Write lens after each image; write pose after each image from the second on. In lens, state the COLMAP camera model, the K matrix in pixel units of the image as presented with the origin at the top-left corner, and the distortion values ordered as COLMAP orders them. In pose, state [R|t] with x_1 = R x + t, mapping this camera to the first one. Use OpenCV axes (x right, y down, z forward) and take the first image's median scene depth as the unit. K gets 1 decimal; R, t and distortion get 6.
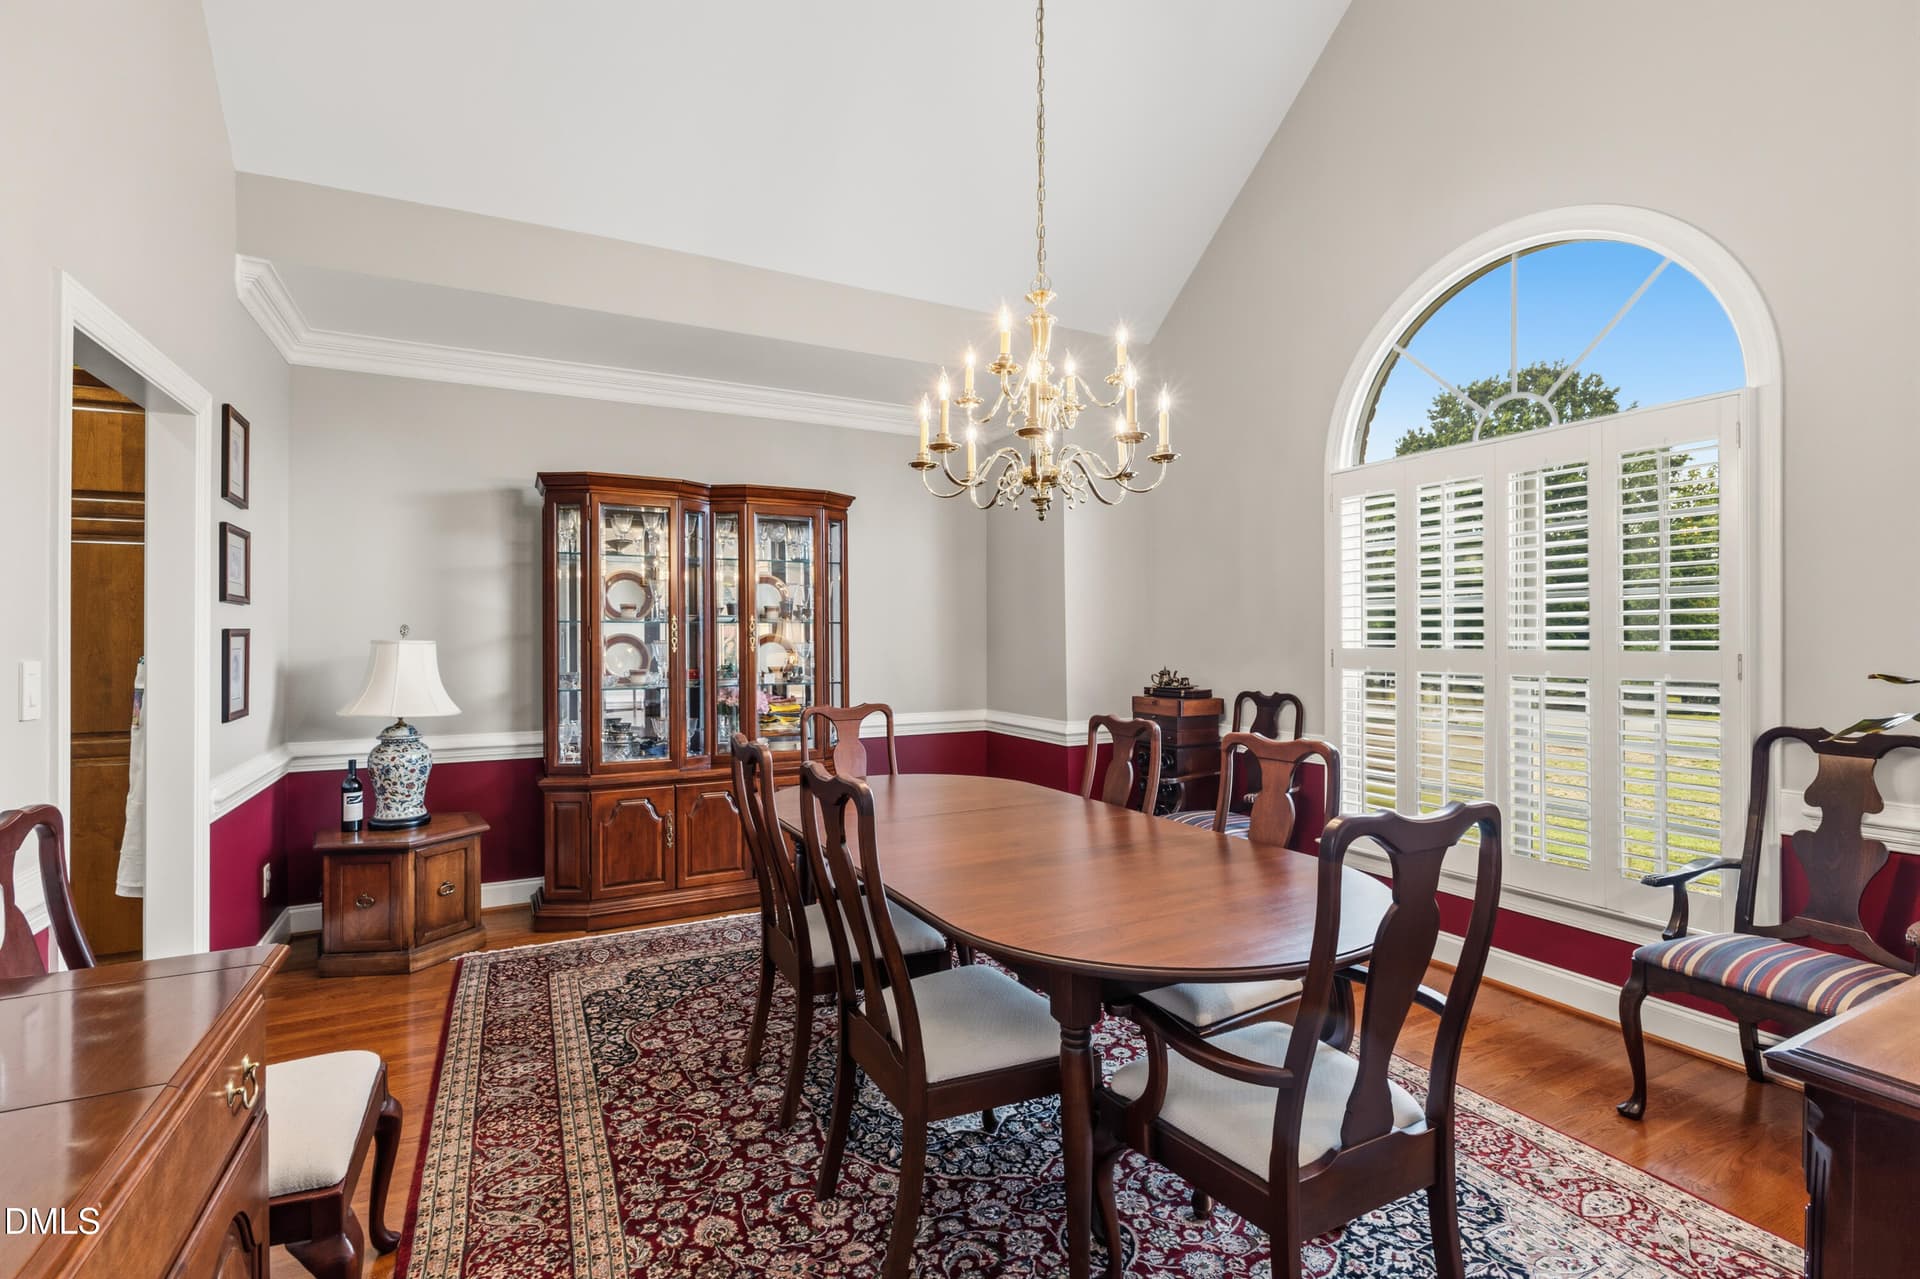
lens RADIAL K [[889.2, 0, 960.0], [0, 889.2, 639.5], [0, 0, 1]] dist [0.014765, -0.000188]
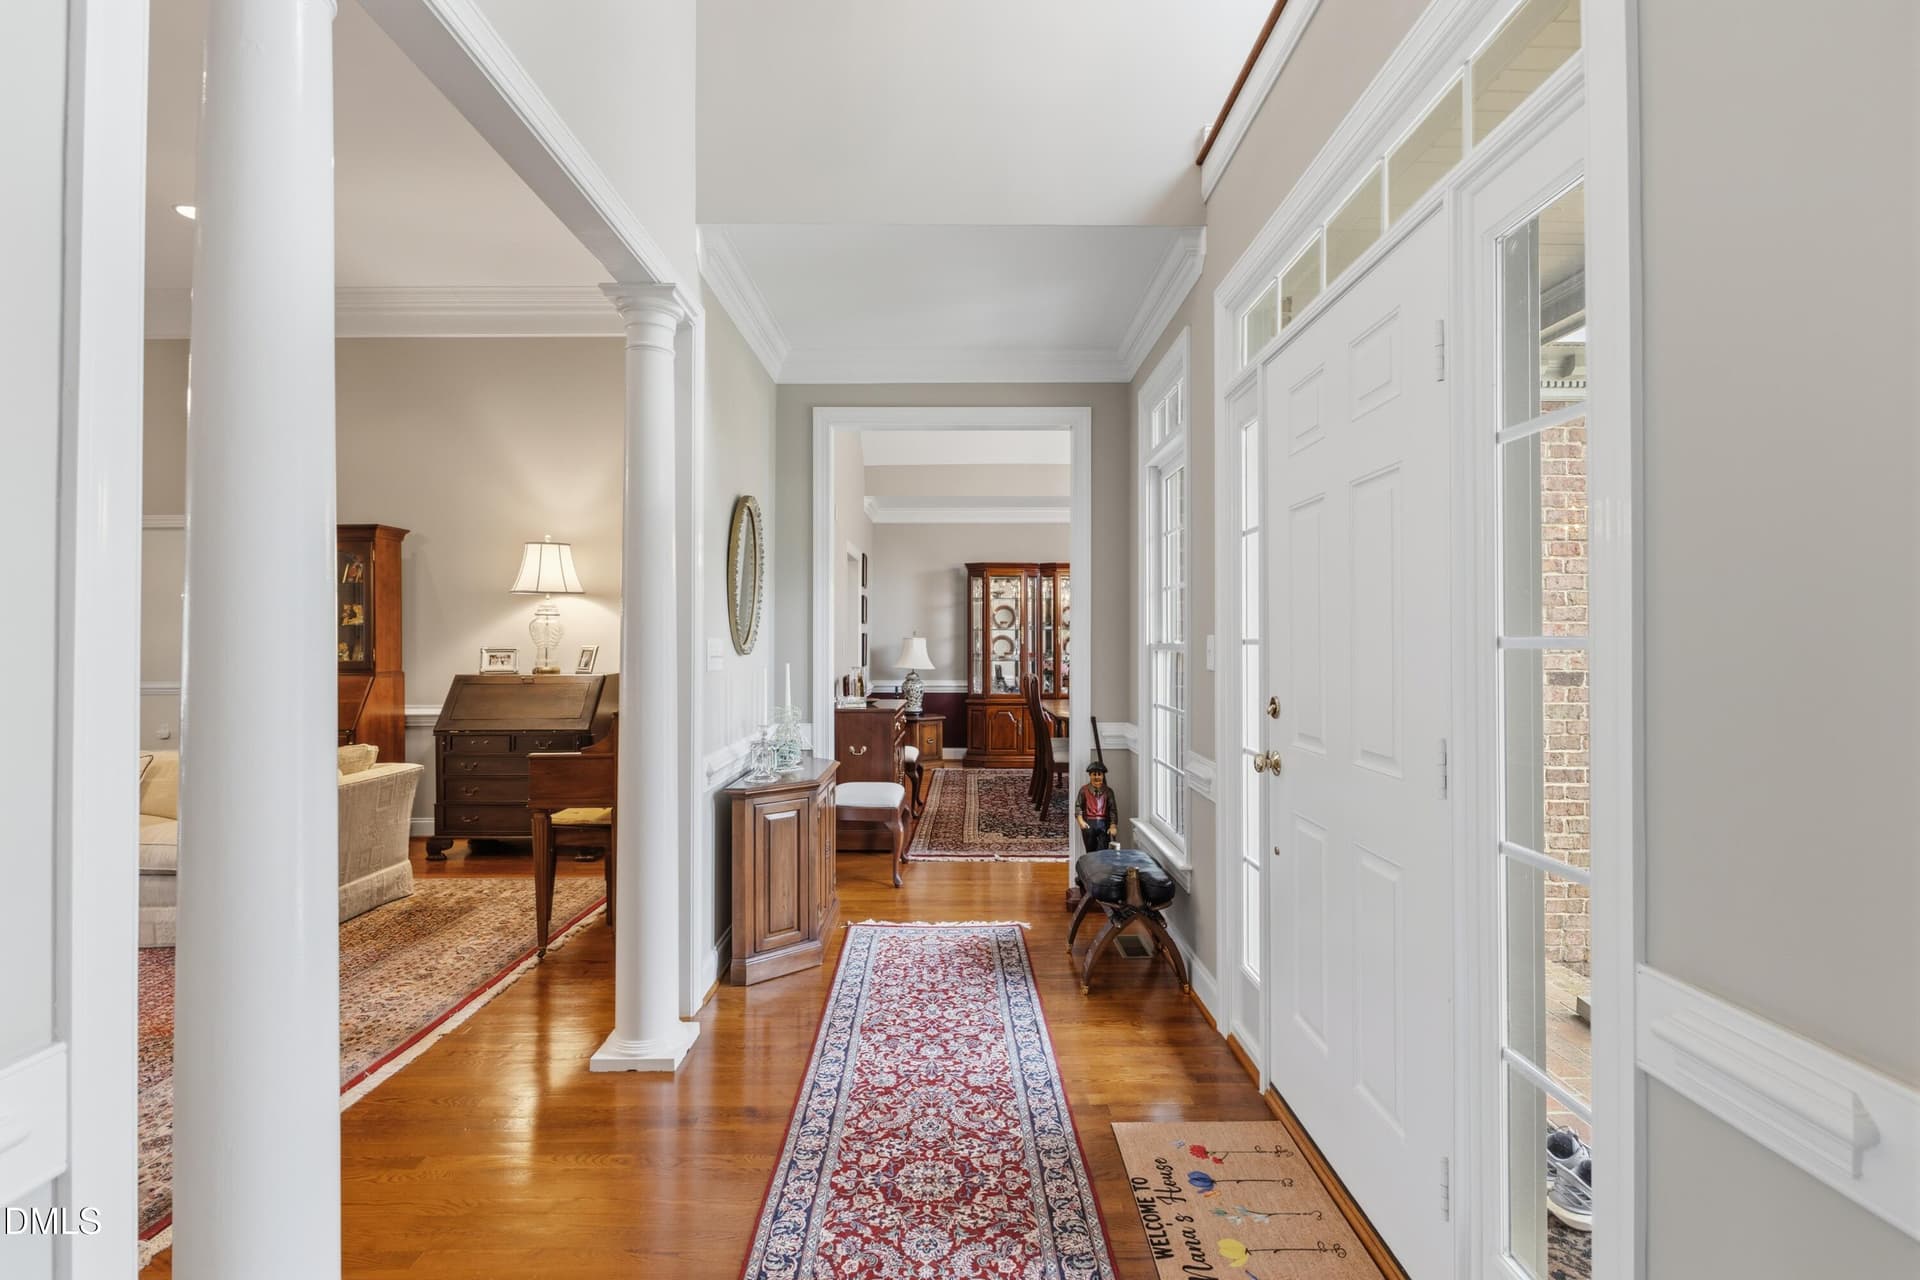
lens RADIAL K [[872.5, 0, 960.0], [0, 872.5, 640.0], [0, 0, 1]] dist [-0.001997, -0.000577]
pose [[0.891933, -0.000623, -0.452167, 0.509280], [-0.001923, 0.999985, -0.005171, 0.016970], [0.452164, 0.005482, 0.891918, -0.963886]]
